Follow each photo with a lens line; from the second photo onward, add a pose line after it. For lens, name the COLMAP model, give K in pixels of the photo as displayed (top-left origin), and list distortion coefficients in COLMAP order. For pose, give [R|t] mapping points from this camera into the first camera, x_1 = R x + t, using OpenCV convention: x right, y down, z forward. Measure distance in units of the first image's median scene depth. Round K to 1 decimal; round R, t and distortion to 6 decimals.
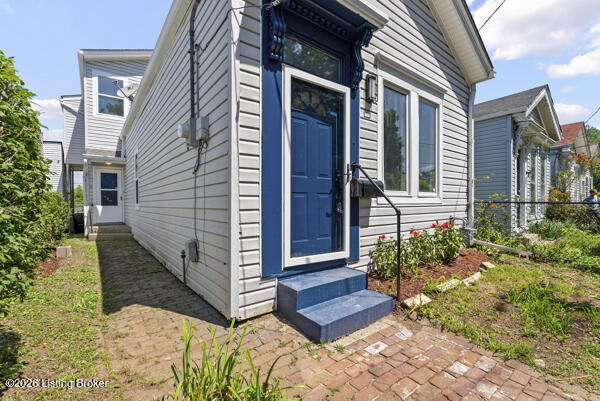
lens RADIAL K [[272.0, 0, 309.9], [0, 272.0, 208.5], [0, 0, 1]] dist [-0.008309, 0.000229]
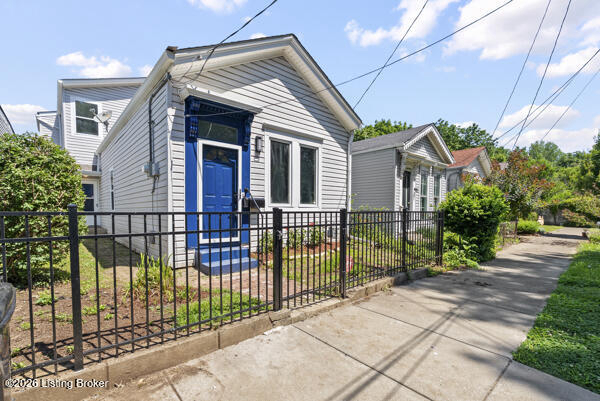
lens RADIAL K [[272.0, 0, 307.6], [0, 272.0, 223.0], [0, 0, 1]] dist [-0.008309, 0.000229]
pose [[0.997274, 0.005332, 0.073597, 0.364440], [-0.007262, 0.999636, 0.025979, 0.009761], [-0.073431, -0.026443, 0.996950, -0.671819]]
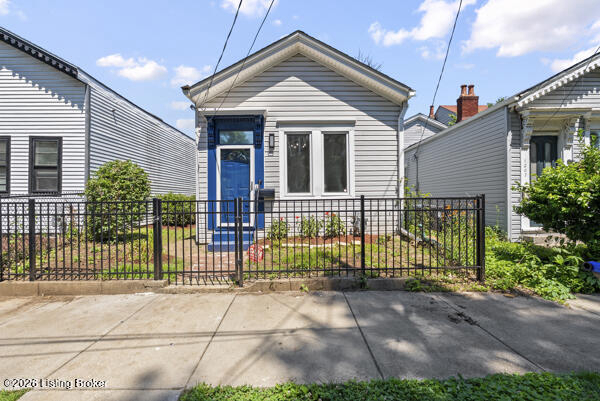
lens RADIAL K [[272.0, 0, 312.4], [0, 272.0, 199.5], [0, 0, 1]] dist [-0.008309, 0.000229]
pose [[0.799790, -0.002782, -0.600274, 1.432625], [-0.005680, 0.999909, -0.012202, -0.001264], [0.600253, 0.013169, 0.799702, -0.323293]]
